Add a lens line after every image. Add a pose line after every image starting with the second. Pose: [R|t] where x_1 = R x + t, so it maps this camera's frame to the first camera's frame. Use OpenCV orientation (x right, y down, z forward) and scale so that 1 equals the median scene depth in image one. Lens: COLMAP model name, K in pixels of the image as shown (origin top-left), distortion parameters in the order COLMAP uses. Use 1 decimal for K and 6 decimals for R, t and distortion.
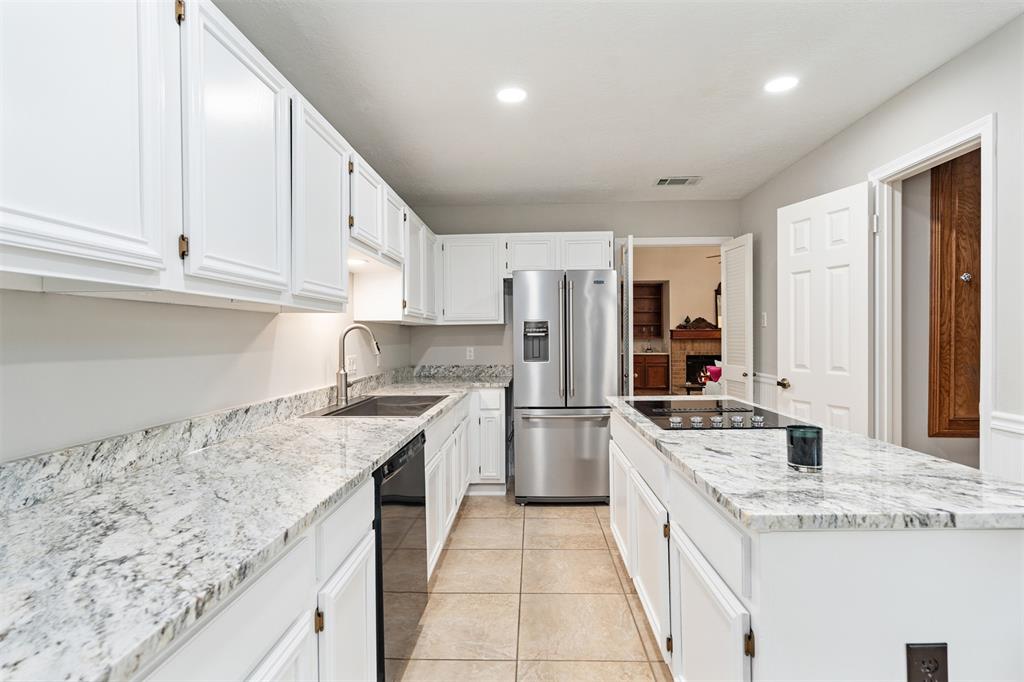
lens RADIAL K [[502.0, 0, 512.0], [0, 502.0, 341.0], [0, 0, 1]] dist [-0.001036, -0.000248]
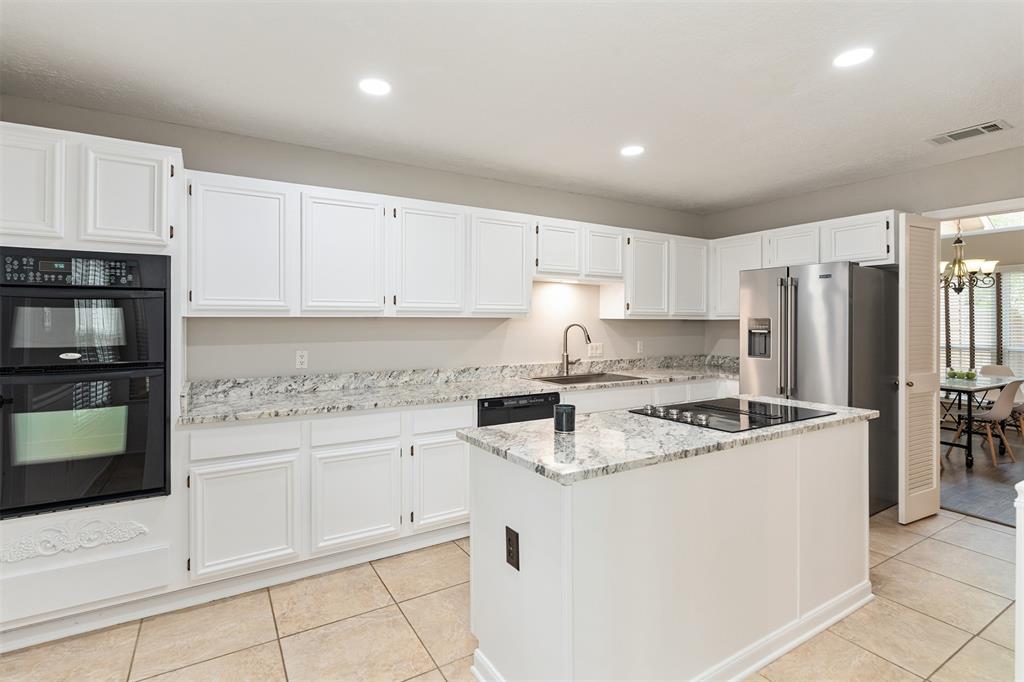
lens RADIAL K [[497.2, 0, 514.0], [0, 497.2, 325.4], [0, 0, 1]] dist [-0.000006, -0.000377]
pose [[0.555437, 0.016002, -0.831404, 0.831285], [-0.014220, 0.999851, 0.009744, -0.037631], [0.831437, 0.006410, 0.555582, 0.024811]]
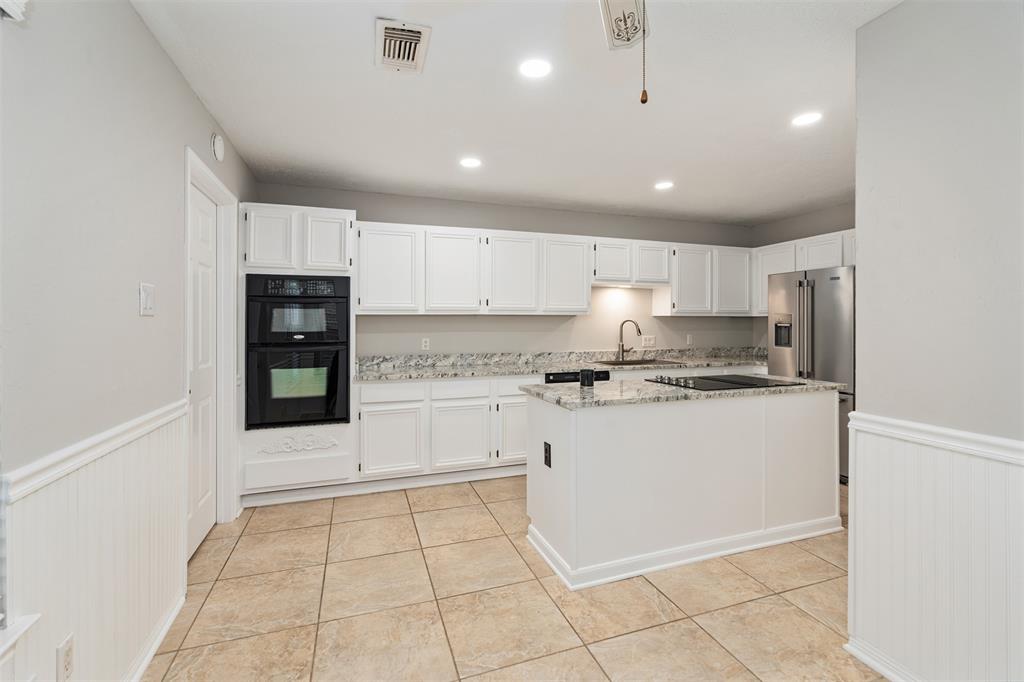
lens RADIAL K [[458.3, 0, 515.5], [0, 458.3, 321.5], [0, 0, 1]] dist [-0.000218, -0.000086]
pose [[0.368774, 0.006058, -0.929499, 1.148536], [-0.010904, 0.999938, 0.002191, -0.023024], [0.929455, 0.009328, 0.368817, -0.032119]]
